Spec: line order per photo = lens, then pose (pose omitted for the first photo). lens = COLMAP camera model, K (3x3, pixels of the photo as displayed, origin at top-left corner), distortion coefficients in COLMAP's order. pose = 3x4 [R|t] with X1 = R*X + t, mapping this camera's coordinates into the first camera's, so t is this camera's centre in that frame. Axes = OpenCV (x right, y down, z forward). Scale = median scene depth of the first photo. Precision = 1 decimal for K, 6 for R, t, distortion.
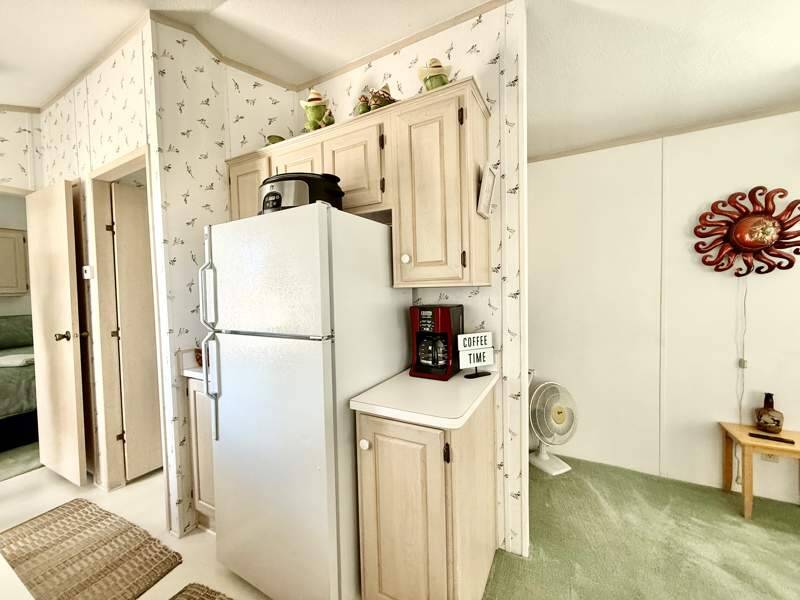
lens RADIAL K [[317.5, 0, 400.0], [0, 317.5, 300.0], [0, 0, 1]] dist [-0.000539, 0.000170]
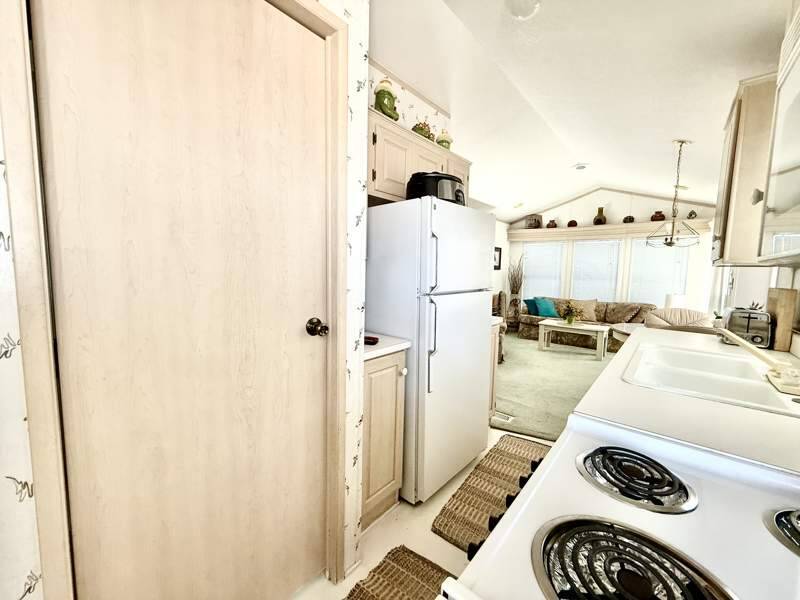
lens RADIAL K [[325.0, 0, 386.9], [0, 325.0, 298.0], [0, 0, 1]] dist [0.016283, 0.000086]
pose [[0.220090, -0.062183, 0.973496, -1.443227], [0.003922, 0.998015, 0.062862, 0.018450], [-0.975472, -0.010017, 0.219897, 0.761109]]
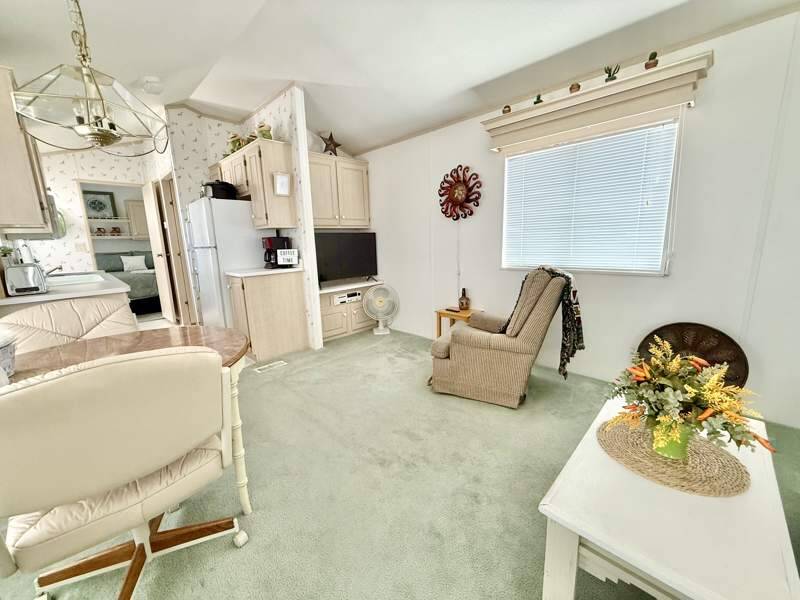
lens RADIAL K [[317.5, 0, 400.0], [0, 317.5, 300.0], [0, 0, 1]] dist [-0.000539, 0.000170]
pose [[0.962815, 0.044494, -0.266472, 1.310072], [-0.002953, 0.988019, 0.154302, 0.088305], [0.270145, -0.147778, 0.951411, -0.788652]]
